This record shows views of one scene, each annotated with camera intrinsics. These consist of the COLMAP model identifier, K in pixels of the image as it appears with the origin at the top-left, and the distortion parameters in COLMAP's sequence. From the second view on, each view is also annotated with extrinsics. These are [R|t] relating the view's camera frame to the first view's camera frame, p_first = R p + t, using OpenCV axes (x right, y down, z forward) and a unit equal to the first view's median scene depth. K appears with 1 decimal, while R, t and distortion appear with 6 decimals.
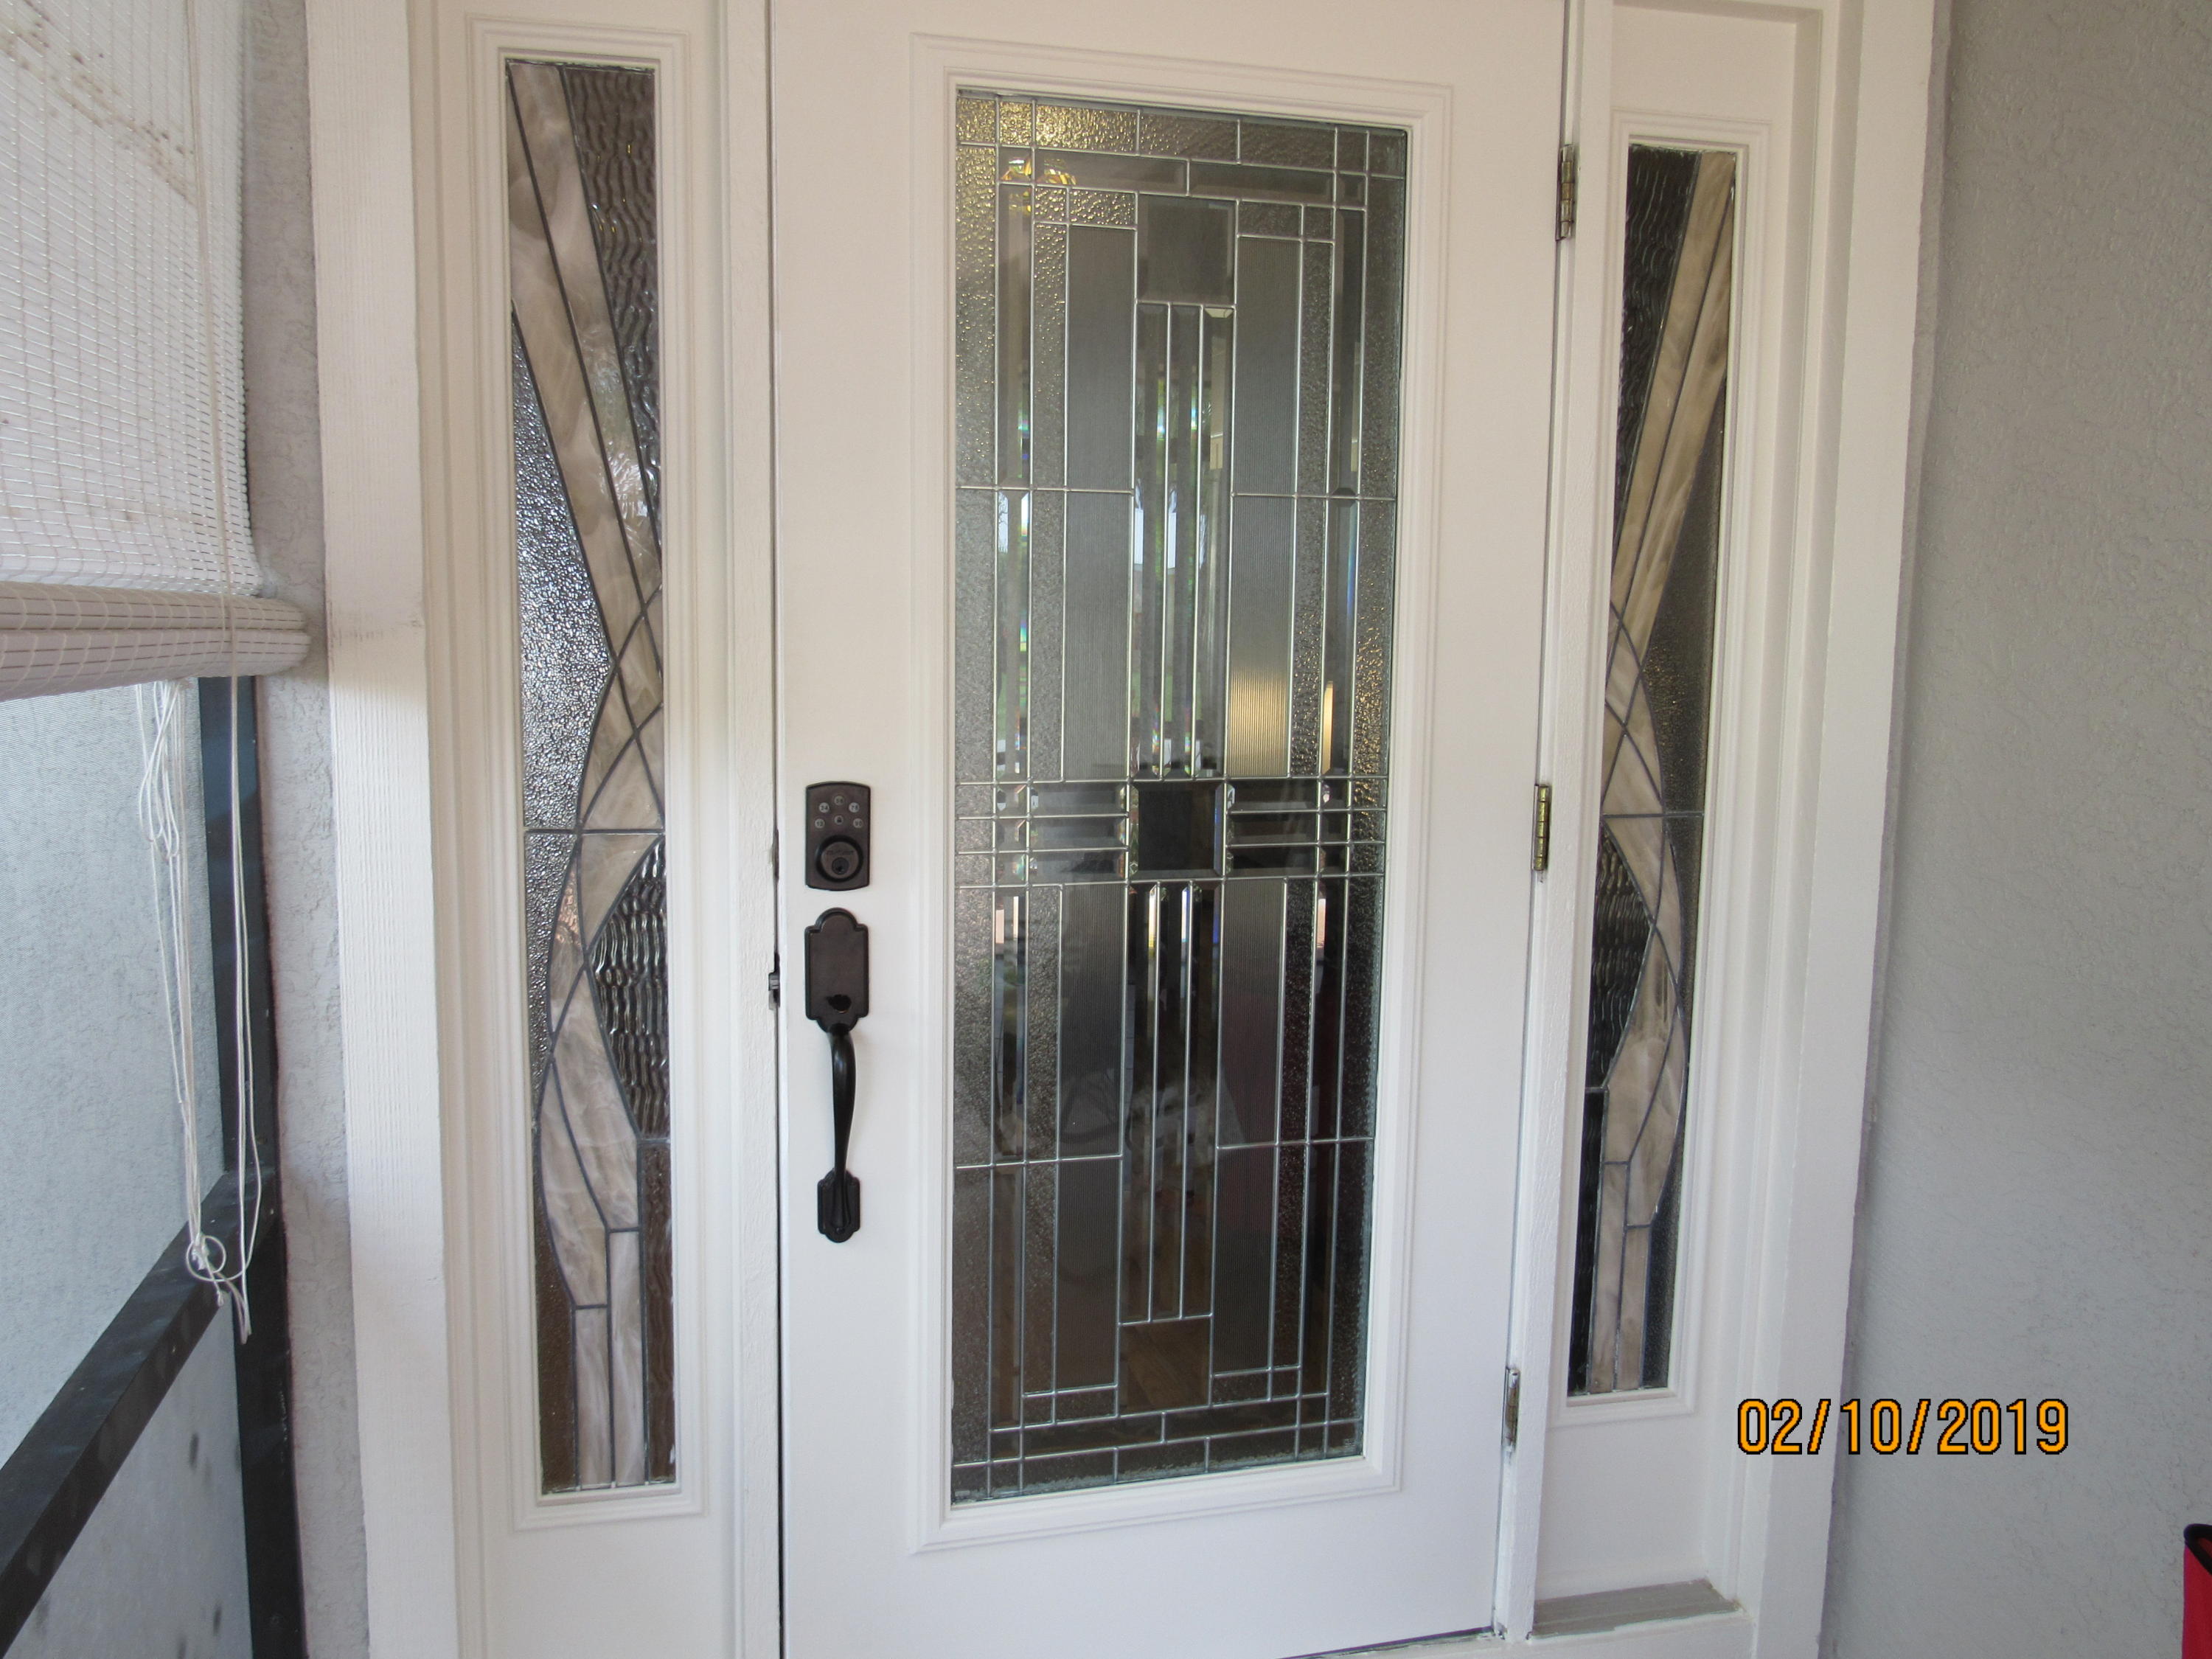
lens RADIAL K [[1814.9, 0, 1102.5], [0, 1814.9, 824.2], [0, 0, 1]] dist [-0.039821, 0.024047]
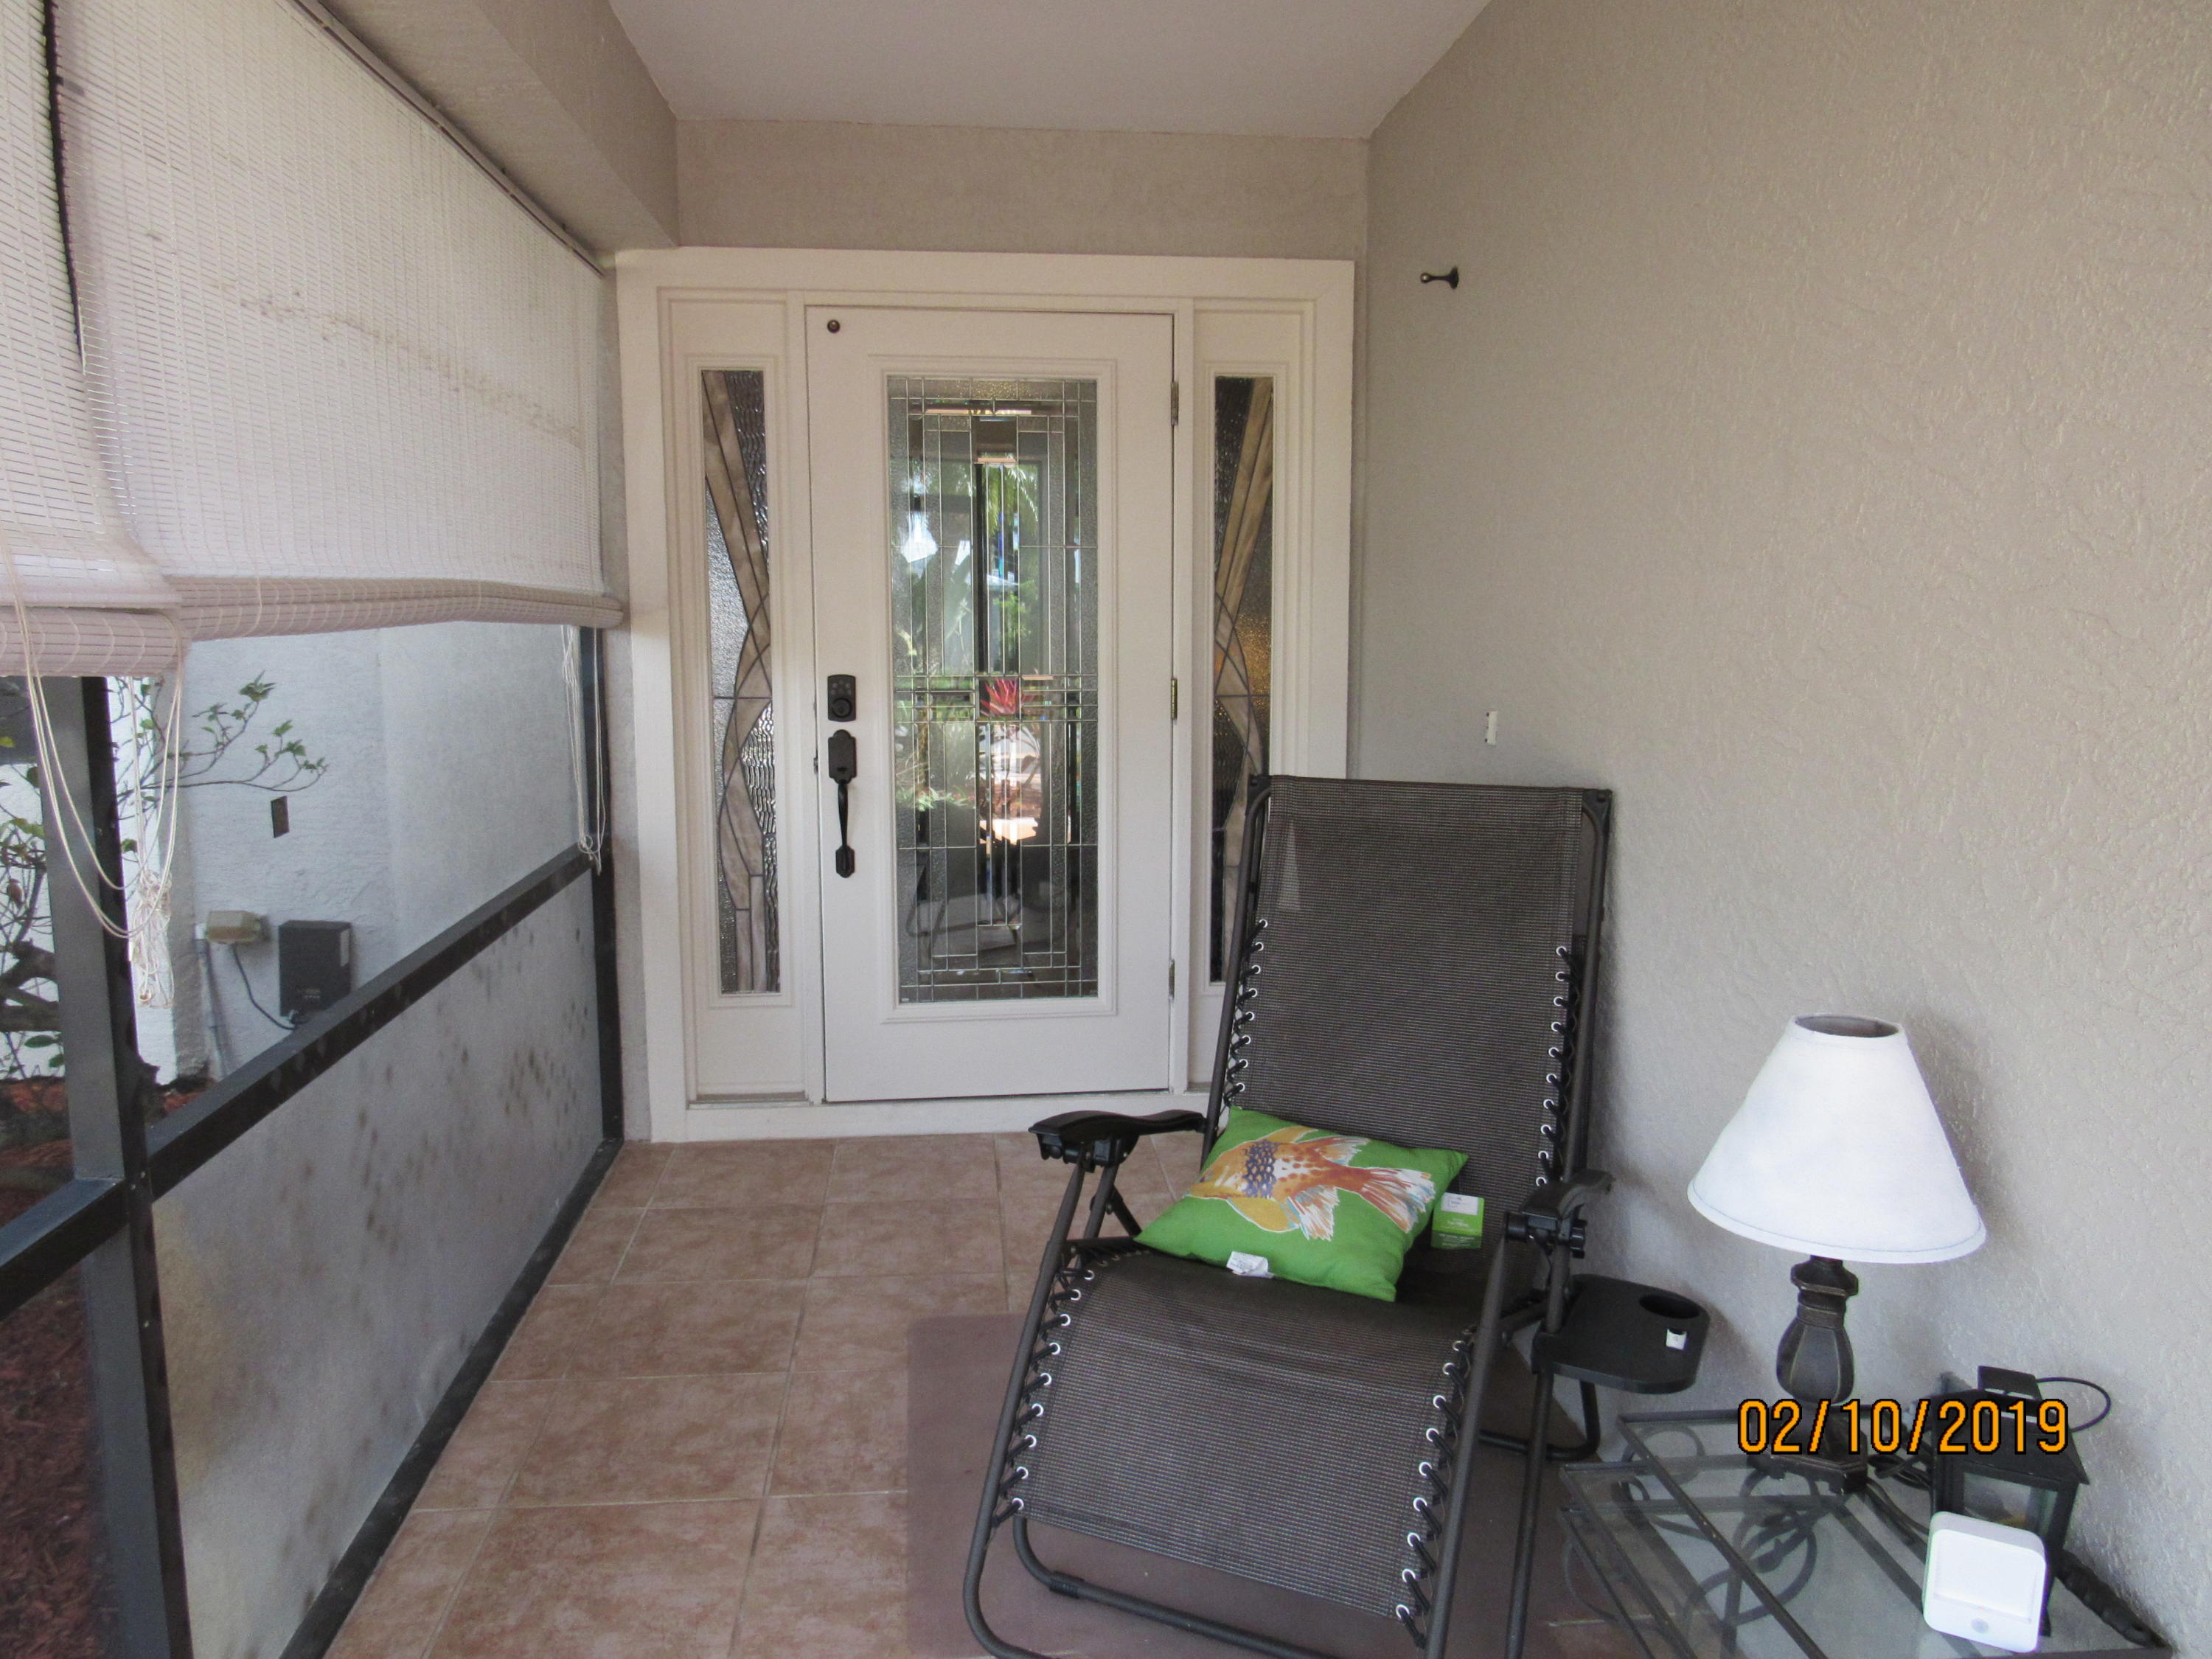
lens RADIAL K [[1596.4, 0, 1107.9], [0, 1596.4, 821.8], [0, 0, 1]] dist [-0.015708, 0.000375]
pose [[0.992505, 0.004075, -0.122138, 0.434032], [-0.002660, 0.999927, 0.011749, 0.137263], [0.122177, -0.011336, 0.992444, -0.970473]]
